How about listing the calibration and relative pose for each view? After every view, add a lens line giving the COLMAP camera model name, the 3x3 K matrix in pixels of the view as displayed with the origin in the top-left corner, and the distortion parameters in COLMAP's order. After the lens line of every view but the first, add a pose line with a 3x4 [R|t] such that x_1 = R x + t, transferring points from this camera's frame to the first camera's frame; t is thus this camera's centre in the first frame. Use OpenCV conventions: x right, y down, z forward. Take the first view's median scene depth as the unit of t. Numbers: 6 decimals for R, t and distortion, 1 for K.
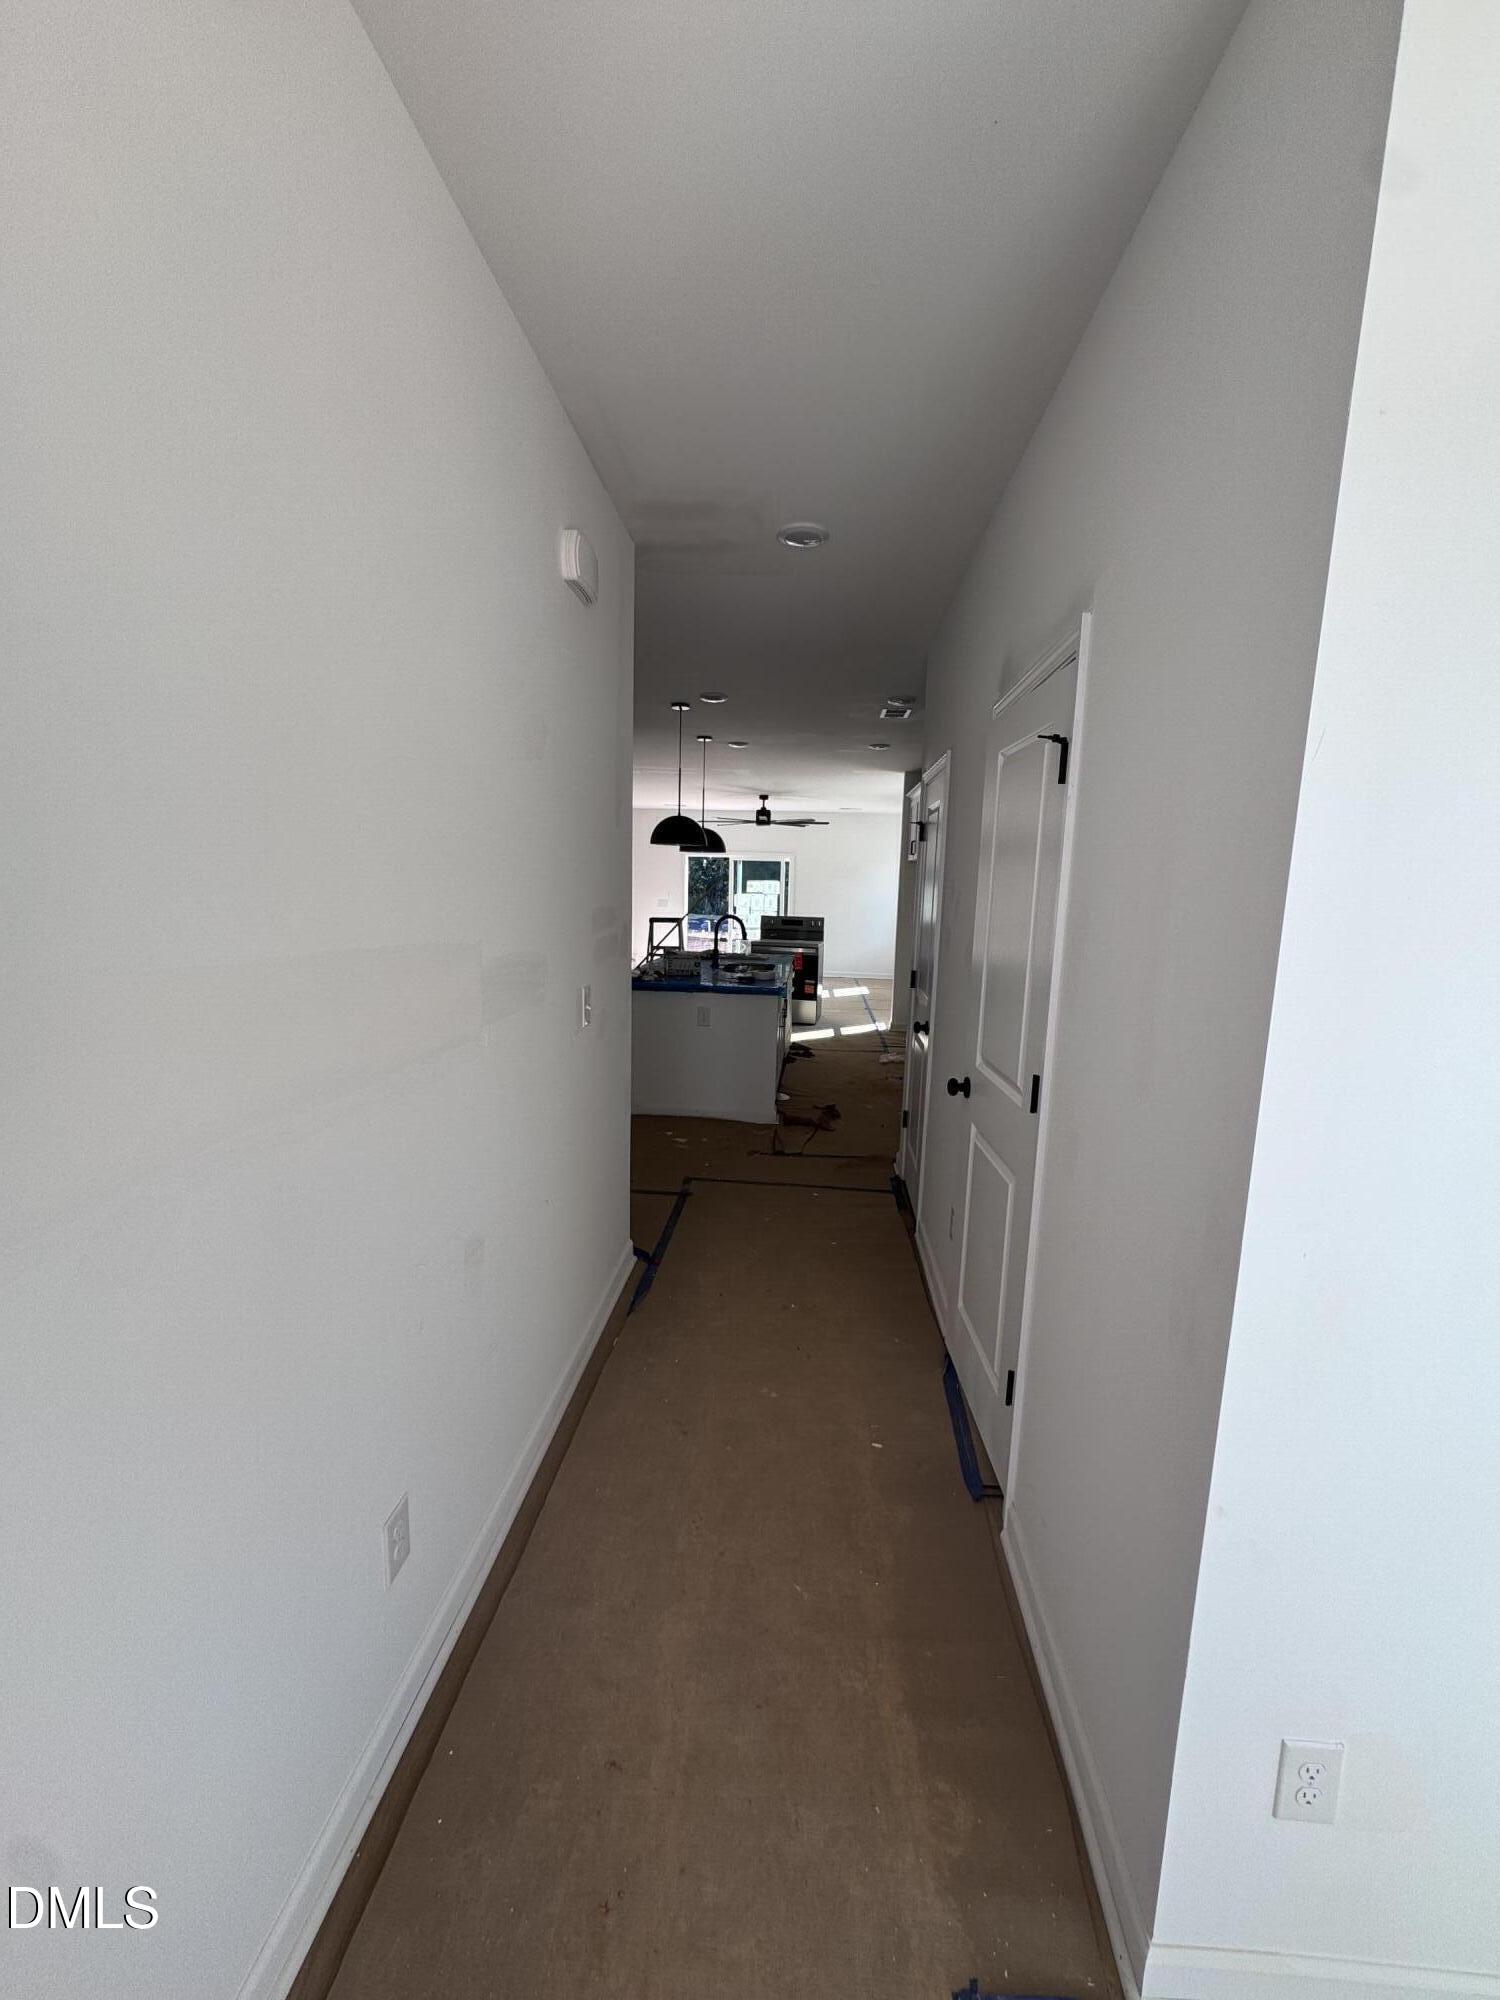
lens RADIAL K [[797.9, 0, 754.1], [0, 797.9, 999.5], [0, 0, 1]] dist [0.002378, -0.000044]
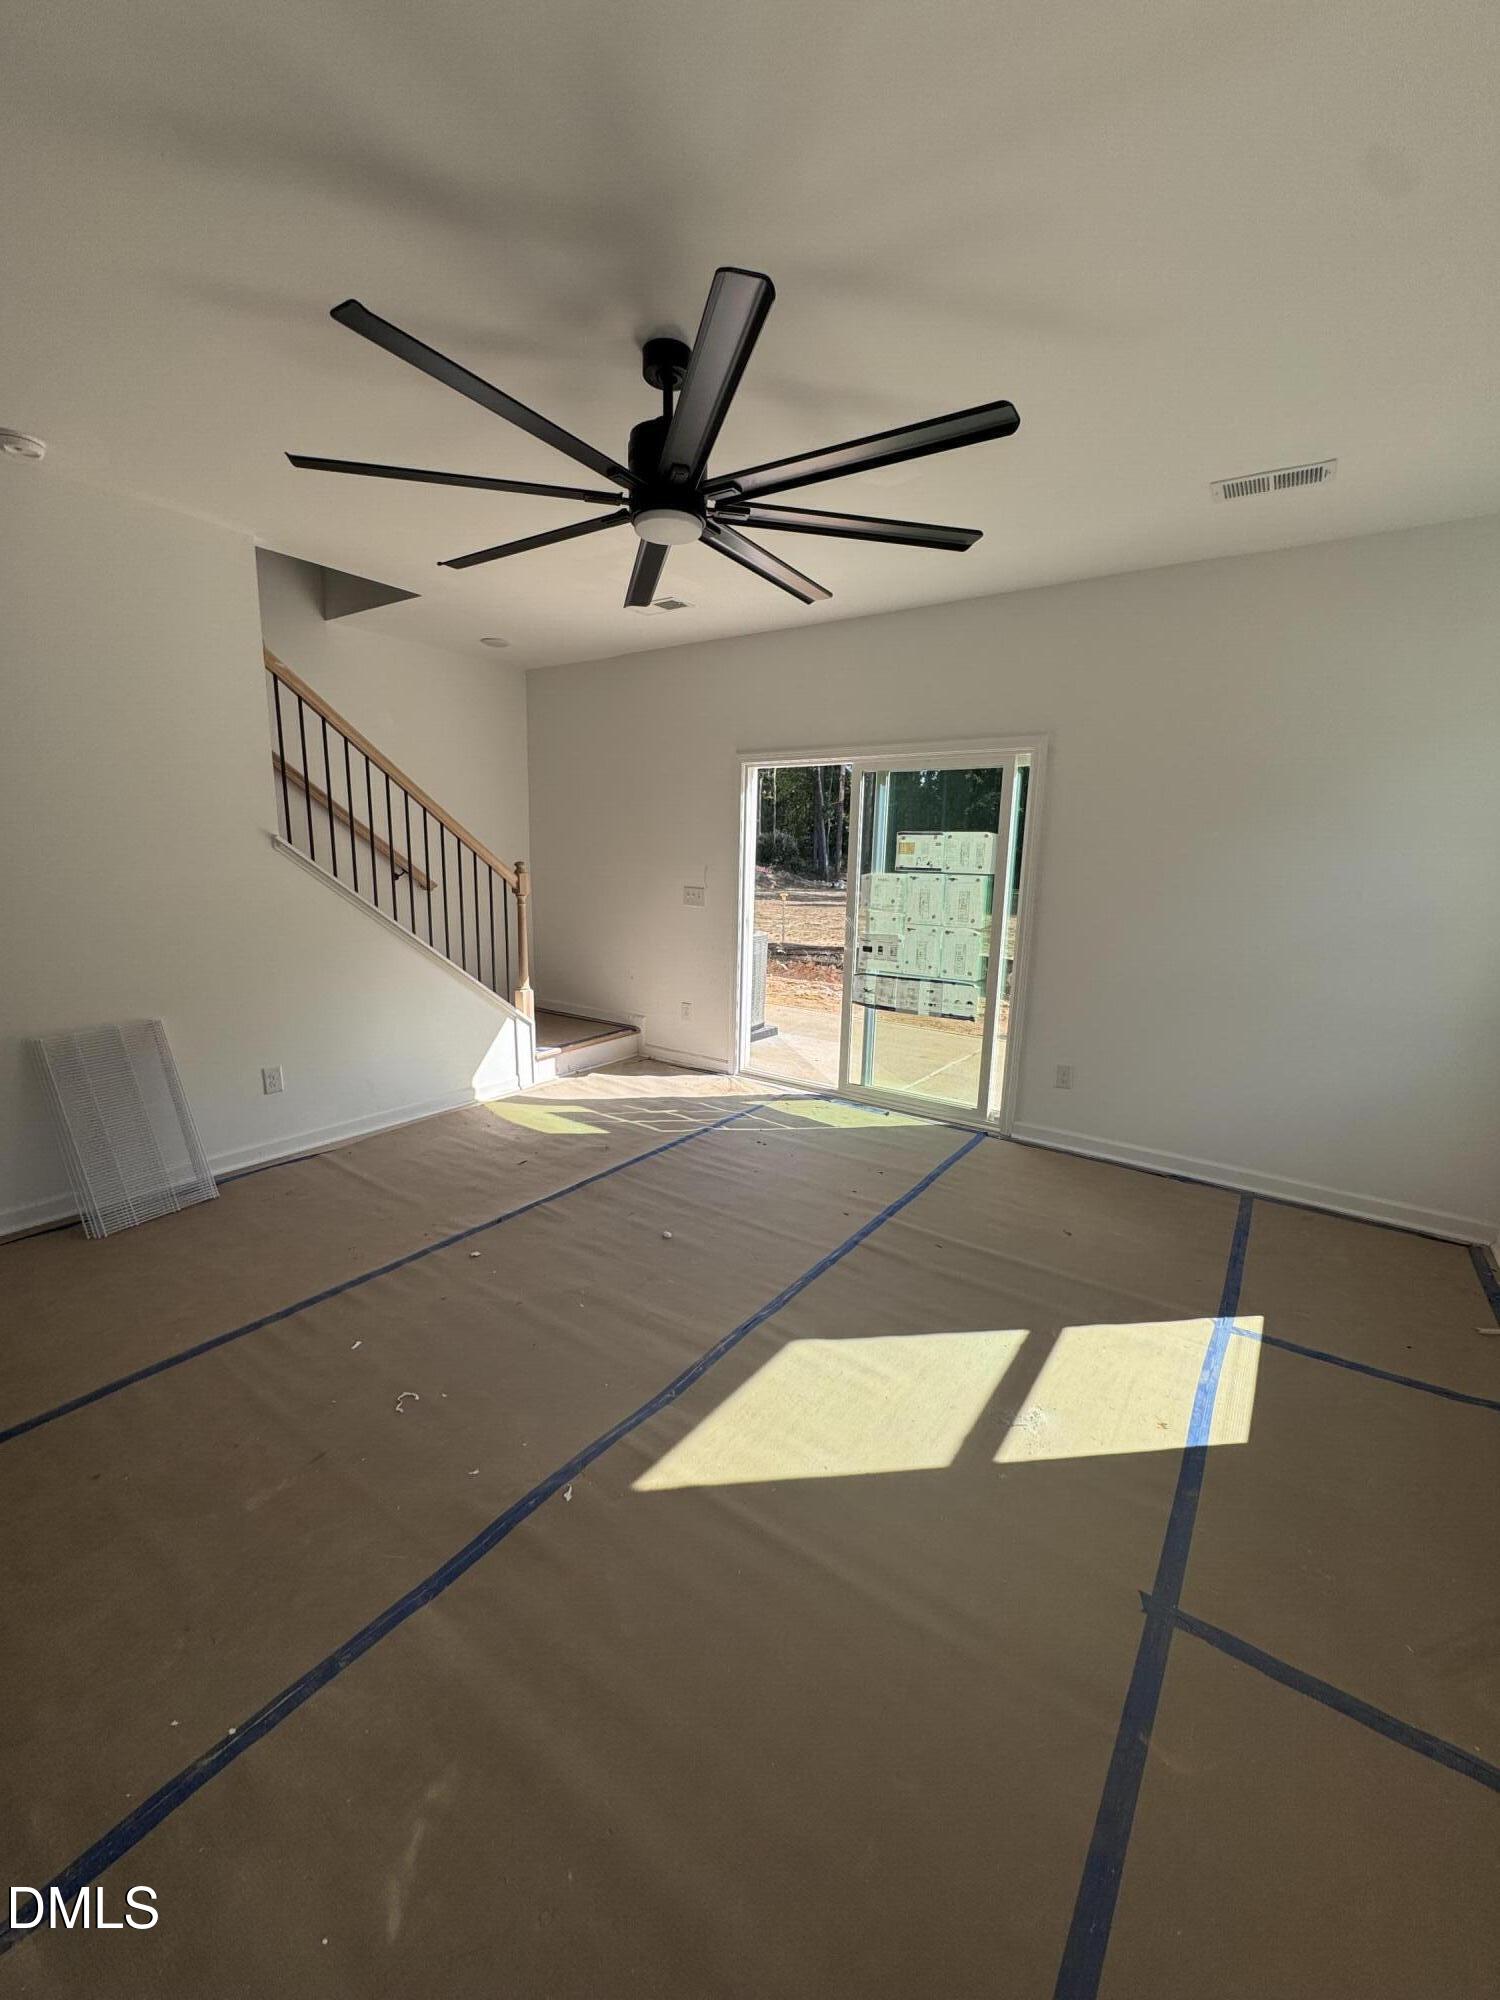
lens RADIAL K [[797.9, 0, 750.7], [0, 797.9, 999.1], [0, 0, 1]] dist [0.002378, -0.000044]
pose [[0.855288, 0.086053, -0.510958, 0.112684], [-0.067246, 0.996207, 0.055215, -0.094995], [0.513771, -0.012865, 0.857831, 0.685515]]
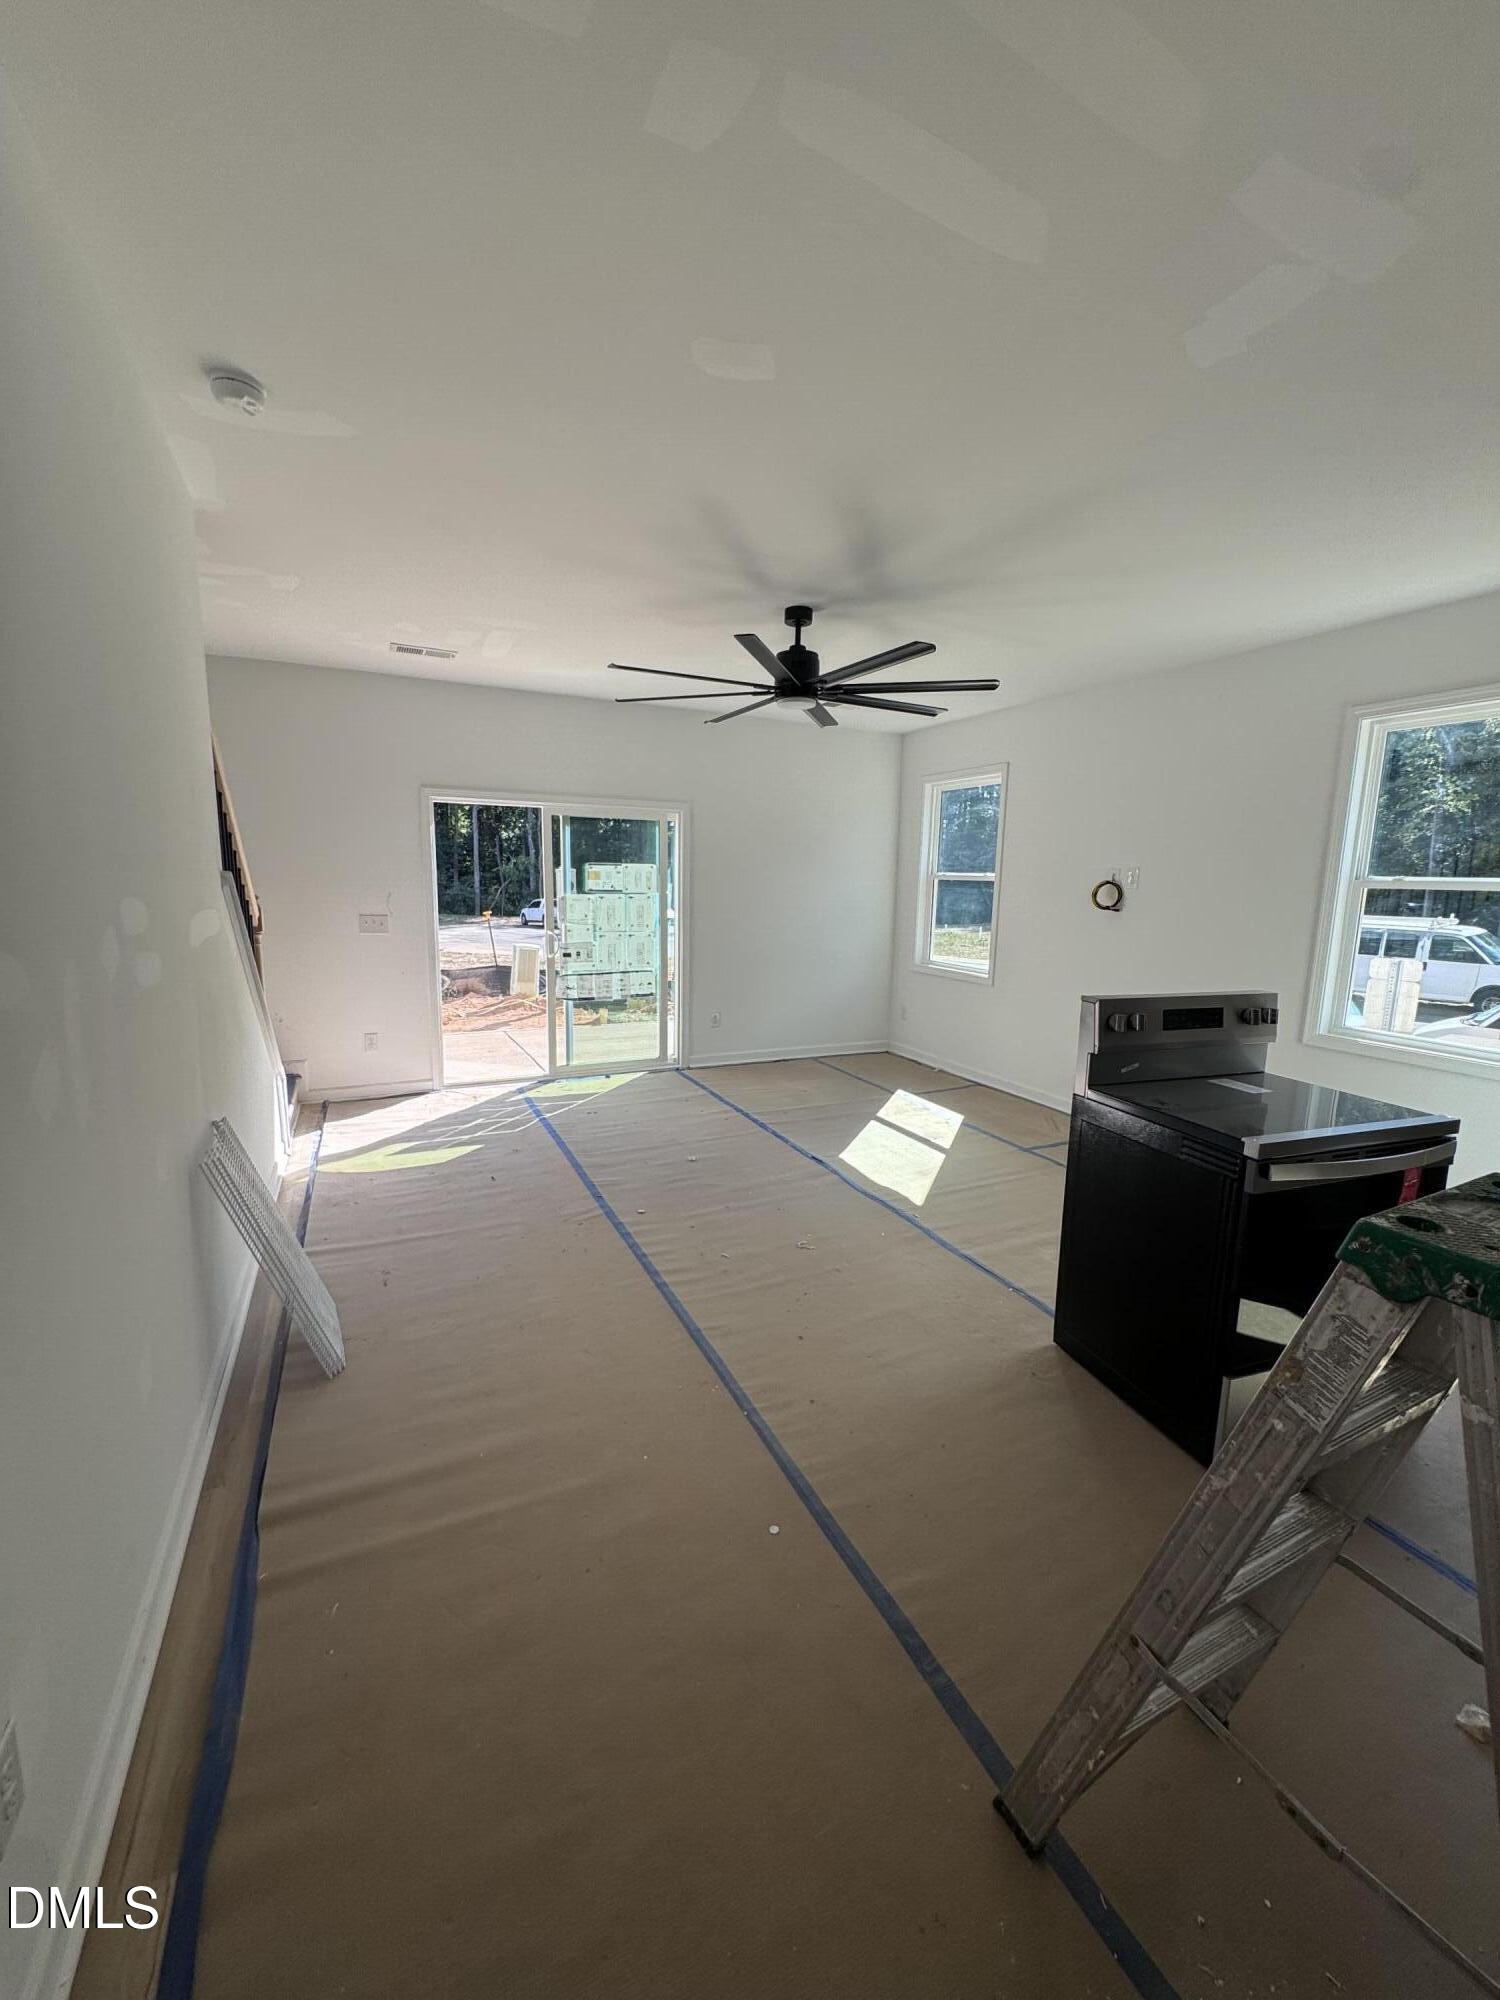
lens RADIAL K [[797.9, 0, 755.8], [0, 797.9, 1001.2], [0, 0, 1]] dist [0.002378, -0.000044]
pose [[0.871000, -0.089517, 0.483058, -0.142670], [0.074109, 0.995948, 0.050936, -0.090467], [-0.485660, -0.008566, 0.874106, 0.579311]]
